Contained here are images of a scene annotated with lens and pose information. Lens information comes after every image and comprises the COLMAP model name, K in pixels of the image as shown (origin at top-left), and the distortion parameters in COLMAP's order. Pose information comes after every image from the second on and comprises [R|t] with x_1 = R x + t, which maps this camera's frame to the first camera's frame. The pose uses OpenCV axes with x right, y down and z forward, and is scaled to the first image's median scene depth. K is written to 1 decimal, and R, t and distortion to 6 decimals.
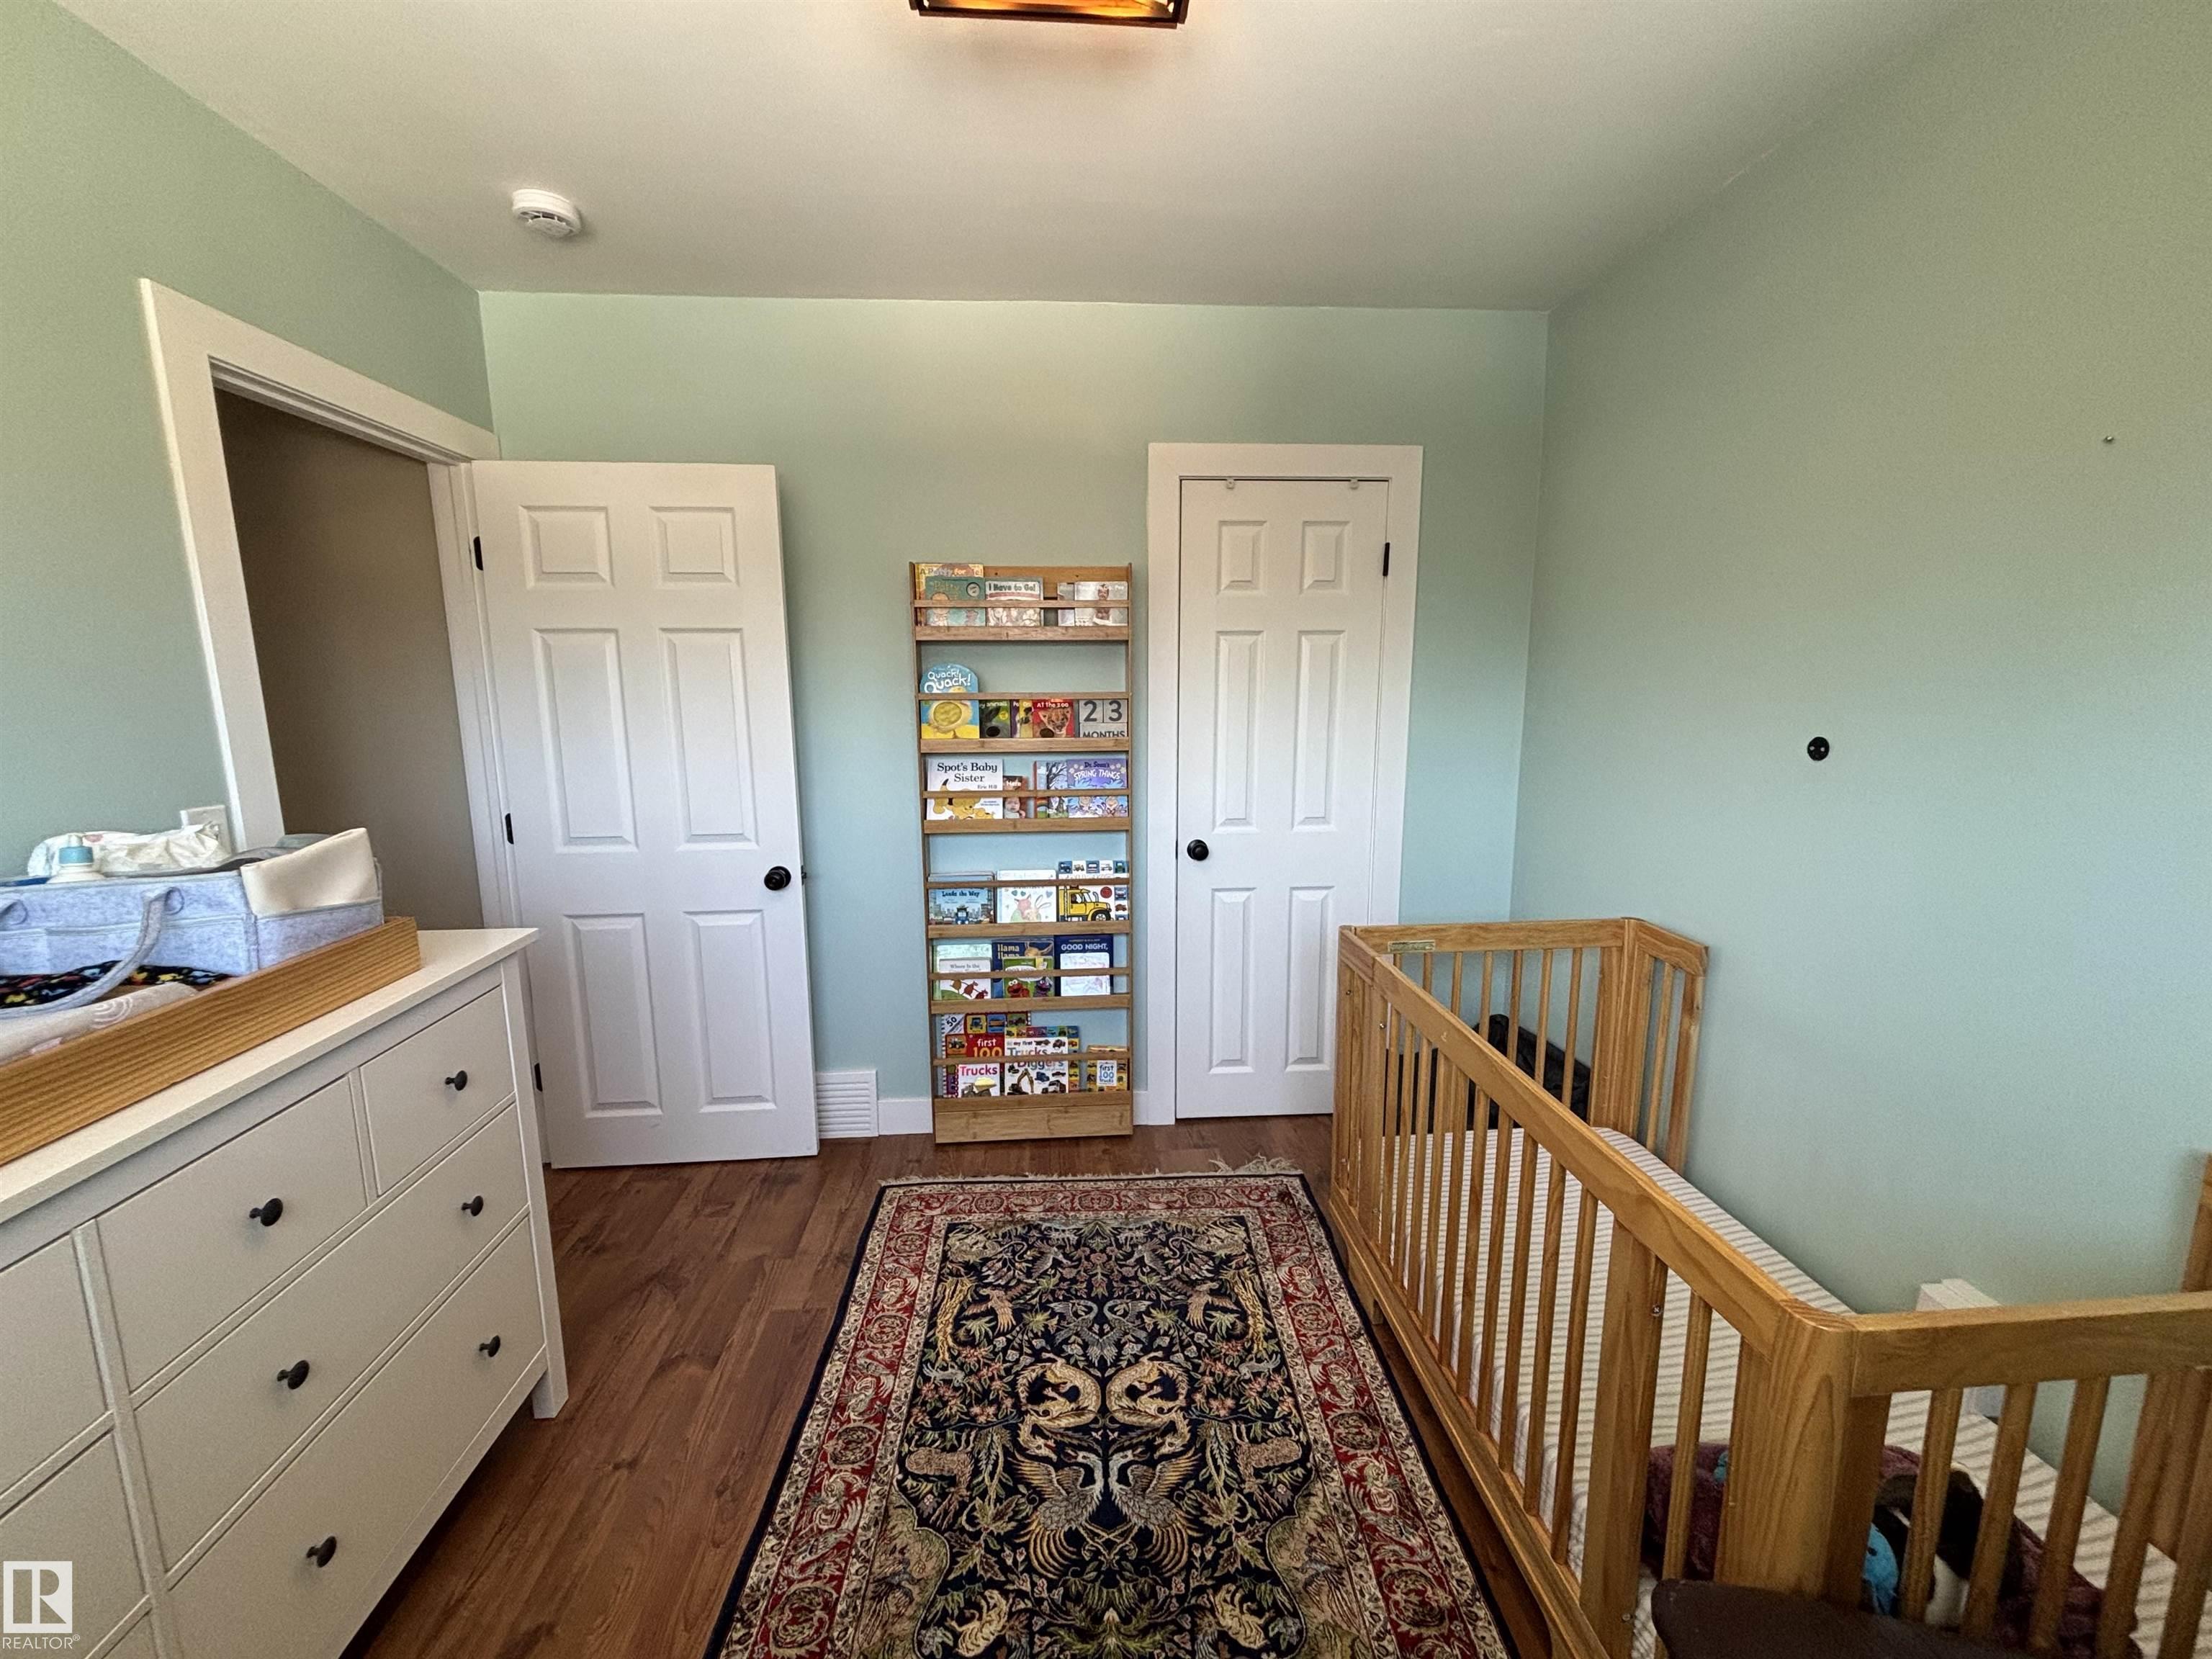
lens RADIAL K [[881.9, 0, 1107.5], [0, 881.9, 827.2], [0, 0, 1]] dist [-0.002801, 0.000441]
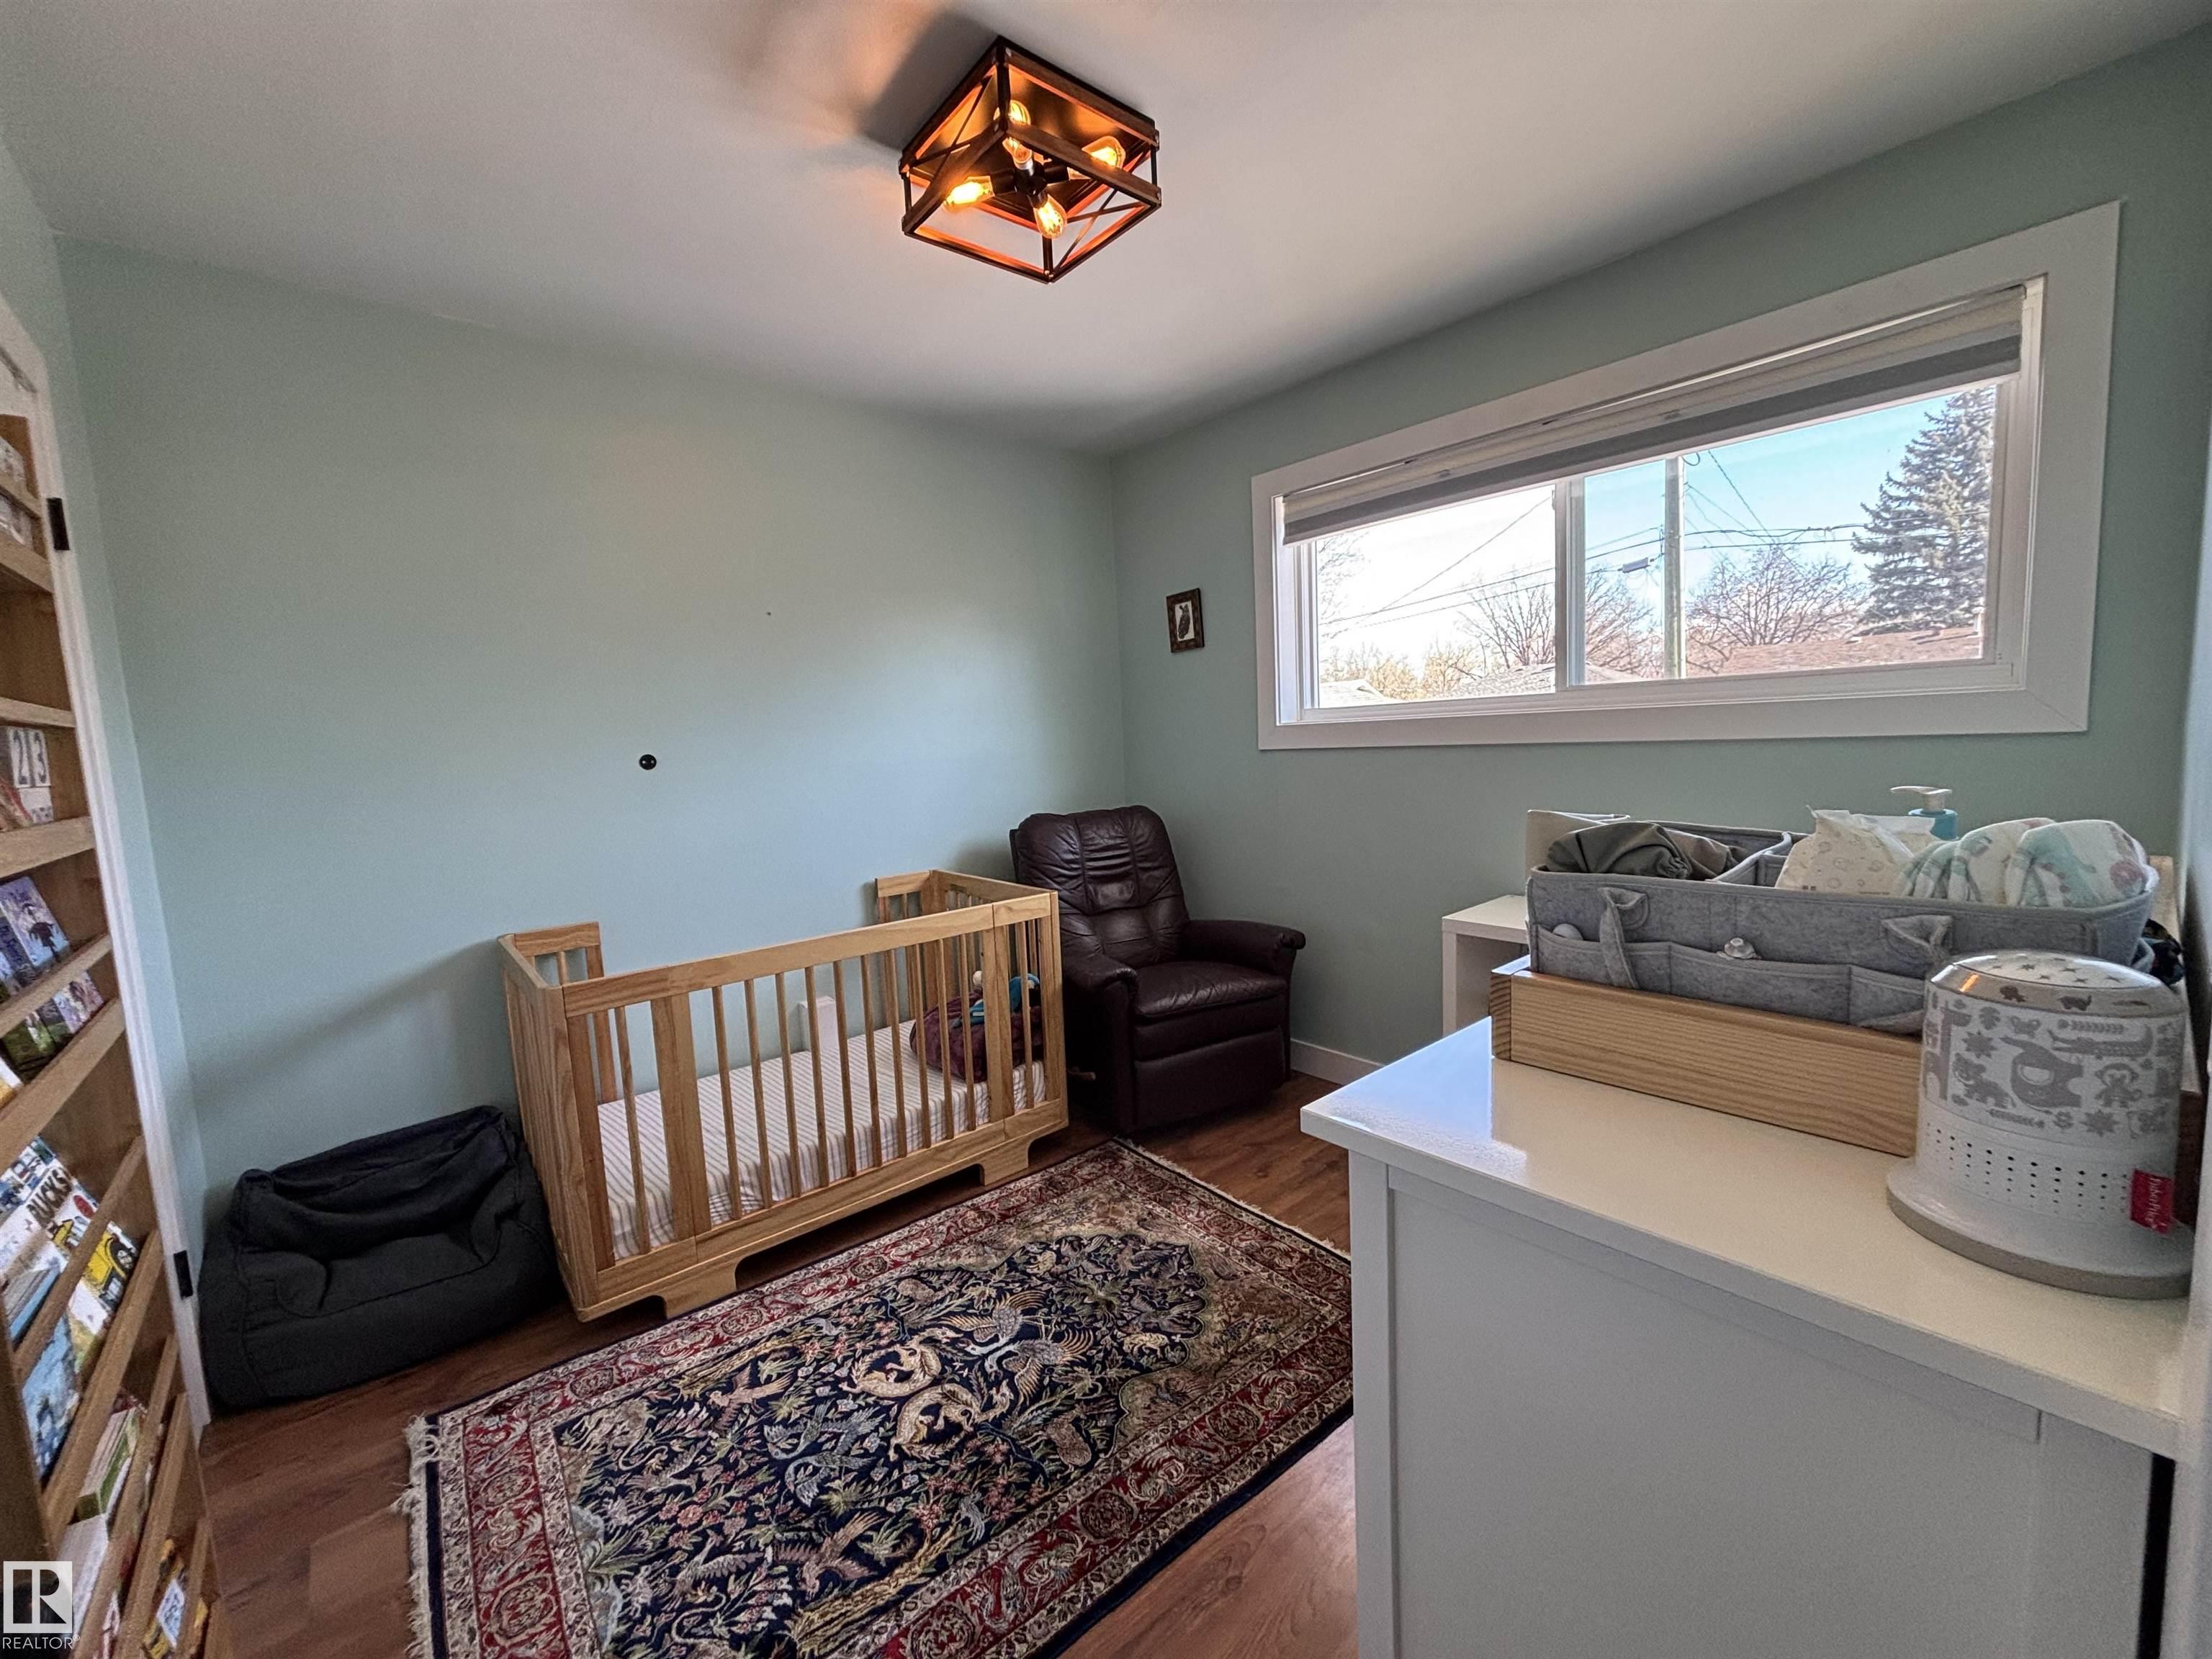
lens RADIAL K [[881.9, 0, 1094.4], [0, 881.9, 824.0], [0, 0, 1]] dist [-0.002801, 0.000441]
pose [[-0.581358, -0.049594, 0.812135, -0.931461], [0.183509, 0.964431, 0.190257, -0.135889], [-0.792684, 0.259642, -0.551578, 1.267596]]
